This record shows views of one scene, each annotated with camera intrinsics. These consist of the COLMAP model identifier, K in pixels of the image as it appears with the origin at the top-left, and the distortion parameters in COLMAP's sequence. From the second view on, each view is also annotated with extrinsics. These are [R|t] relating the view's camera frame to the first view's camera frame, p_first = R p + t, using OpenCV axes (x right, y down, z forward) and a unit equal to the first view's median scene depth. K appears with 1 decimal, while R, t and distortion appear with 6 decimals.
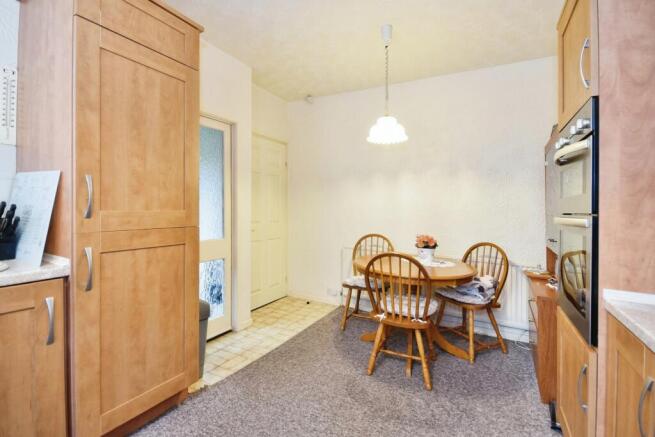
lens RADIAL K [[306.1, 0, 322.0], [0, 306.1, 202.2], [0, 0, 1]] dist [-0.004314, -0.000783]
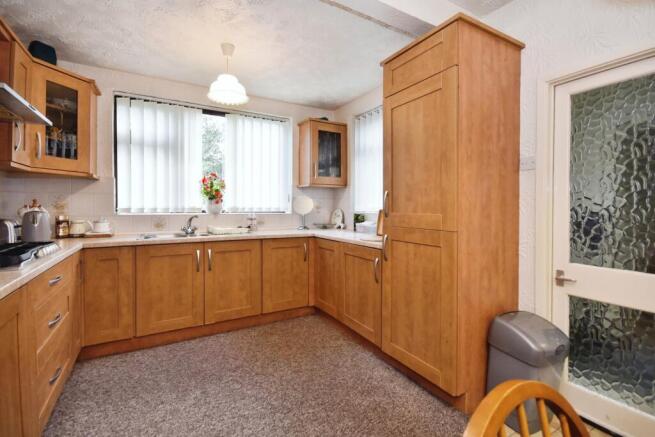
lens RADIAL K [[299.3, 0, 325.5], [0, 299.3, 216.1], [0, 0, 1]] dist [-0.002548, -0.000188]
pose [[-0.514536, 0.005905, -0.857448, 0.375691], [-0.004130, 0.999948, 0.009365, 0.015456], [0.857459, 0.008360, -0.514485, 0.729320]]
